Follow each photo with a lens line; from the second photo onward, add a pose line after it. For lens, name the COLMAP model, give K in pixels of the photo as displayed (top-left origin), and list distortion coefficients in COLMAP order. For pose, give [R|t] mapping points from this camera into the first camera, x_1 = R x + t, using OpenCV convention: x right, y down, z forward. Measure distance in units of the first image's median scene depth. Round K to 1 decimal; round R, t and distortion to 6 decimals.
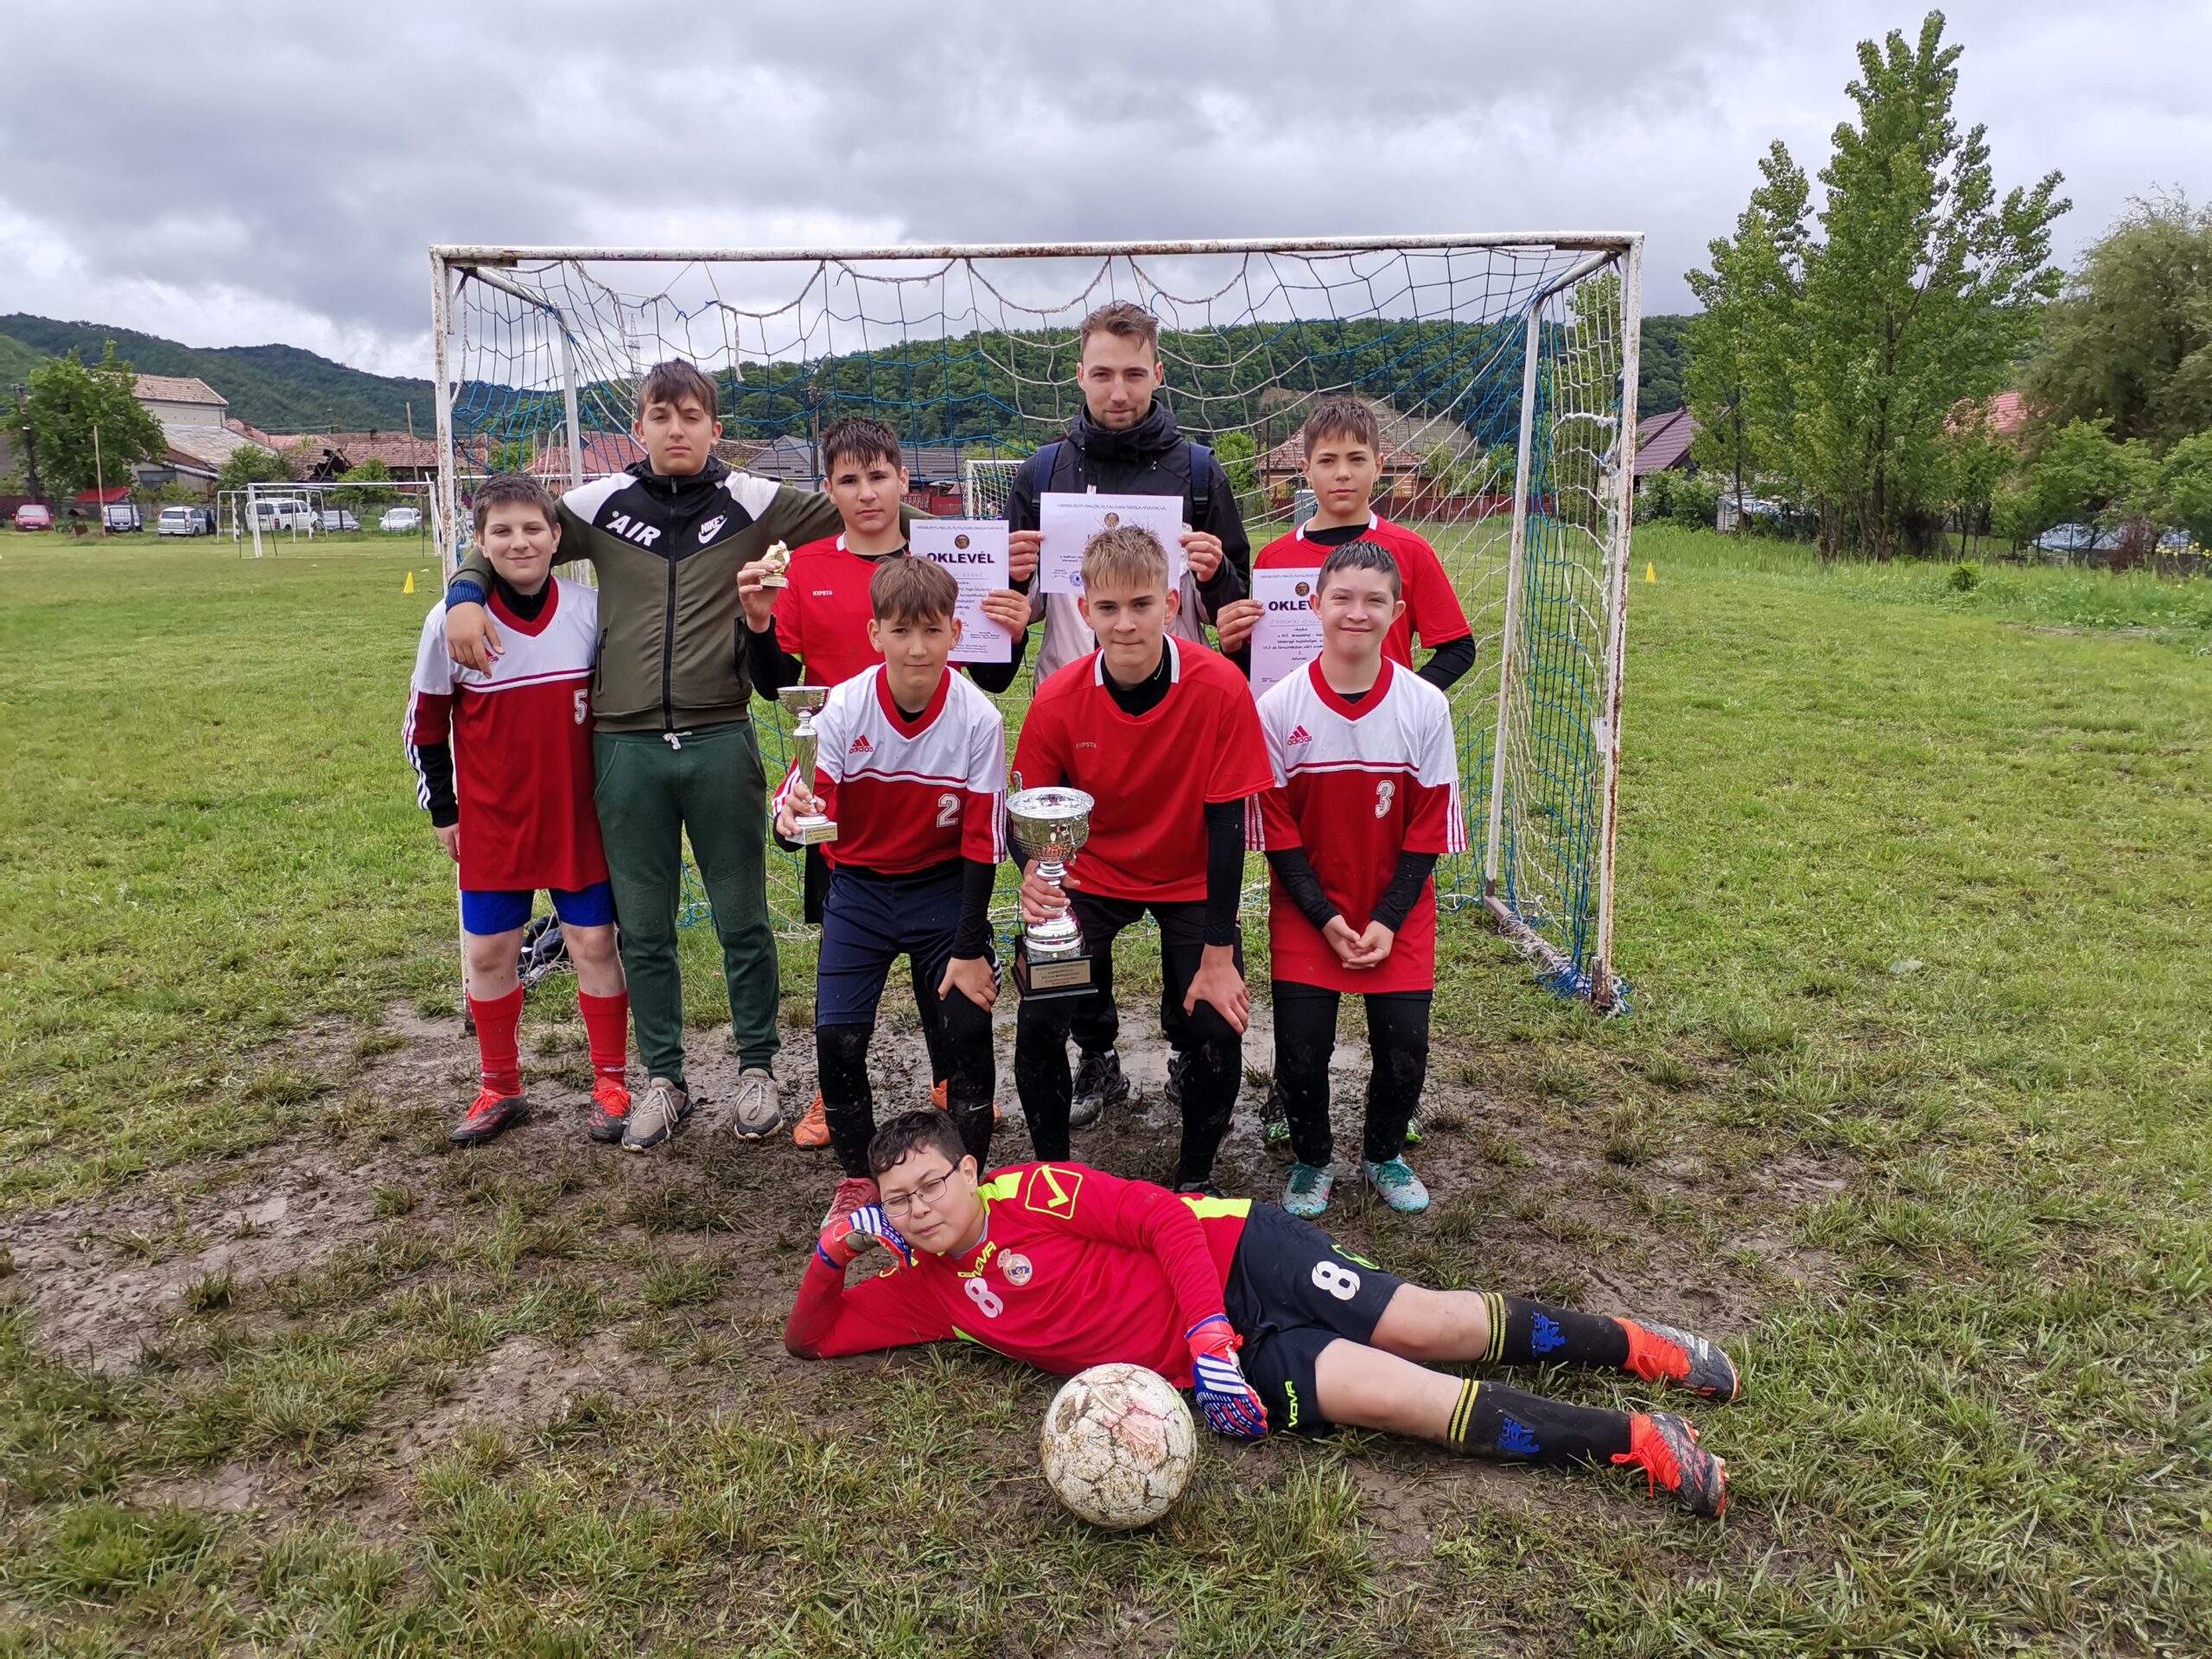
lens RADIAL K [[1659.5, 0, 1111.2], [0, 1659.5, 813.5], [0, 0, 1]] dist [-0.005445, 0.005391]
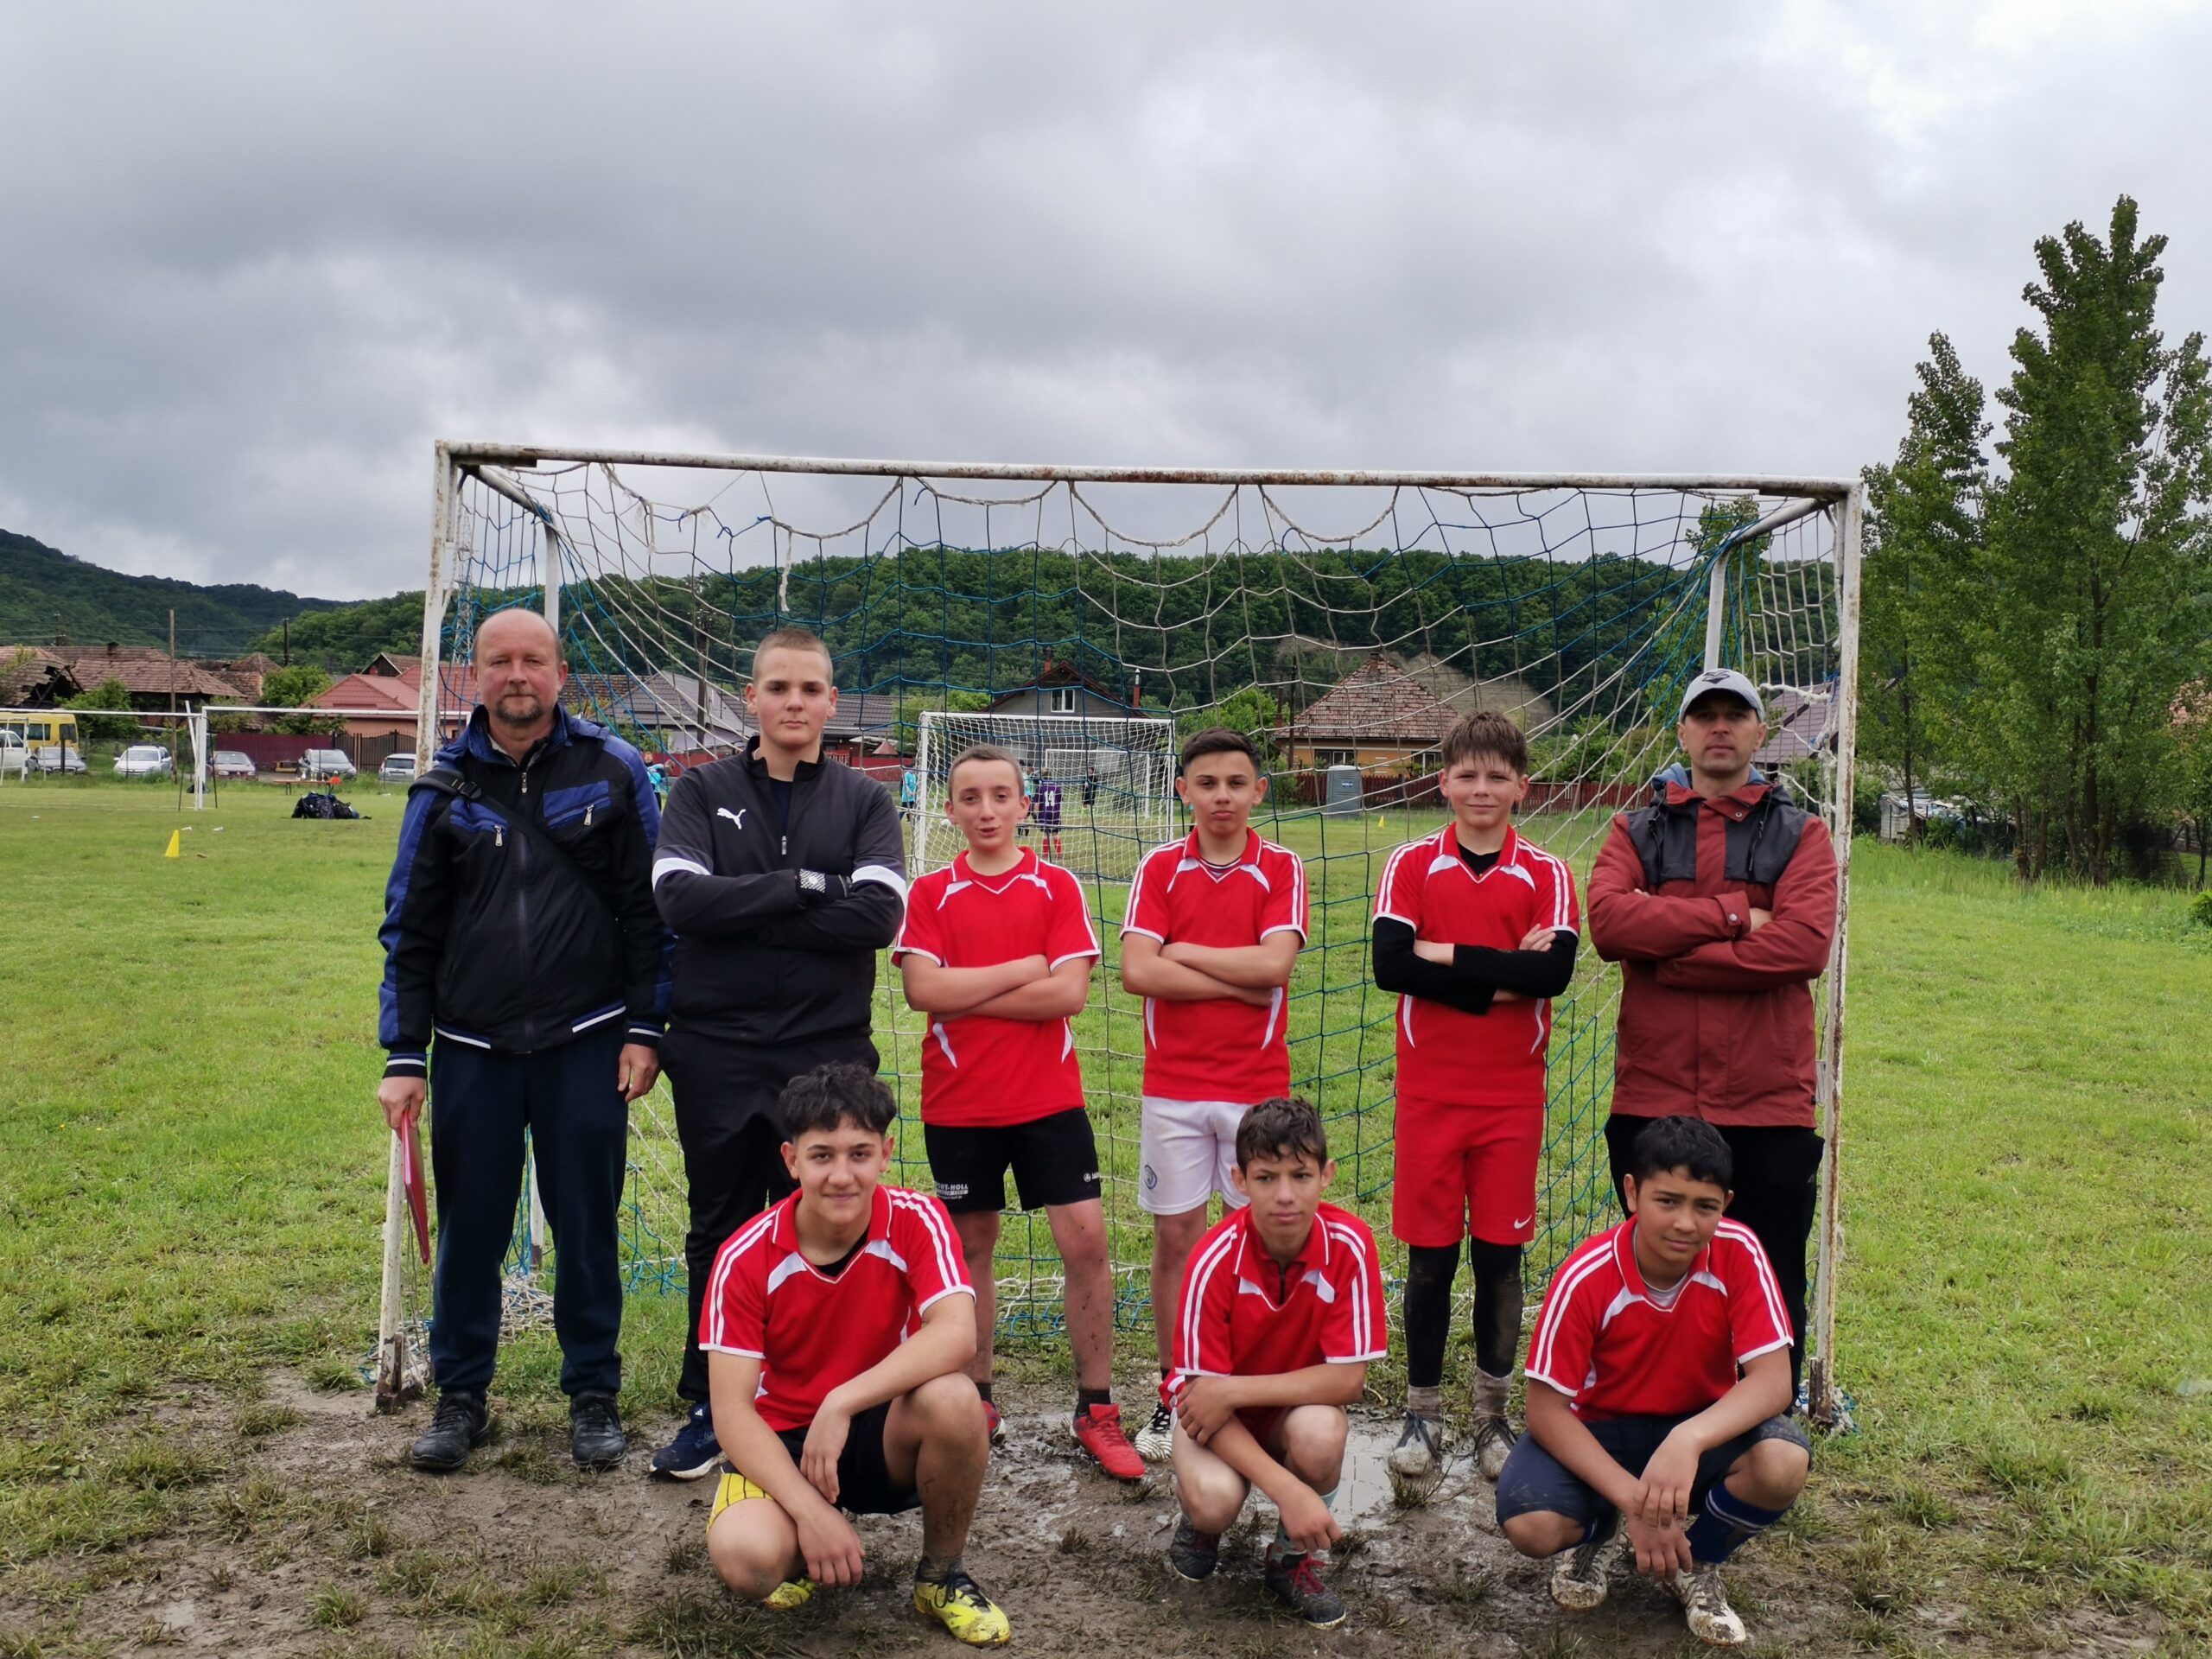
lens RADIAL K [[2268.4, 0, 1099.1], [0, 2268.4, 837.2], [0, 0, 1]] dist [-0.000374, 0.000000]
pose [[0.999158, 0.035699, 0.020216, -0.064147], [-0.032076, 0.986989, -0.157559, 0.018798], [-0.025578, 0.156777, 0.987303, -0.079742]]
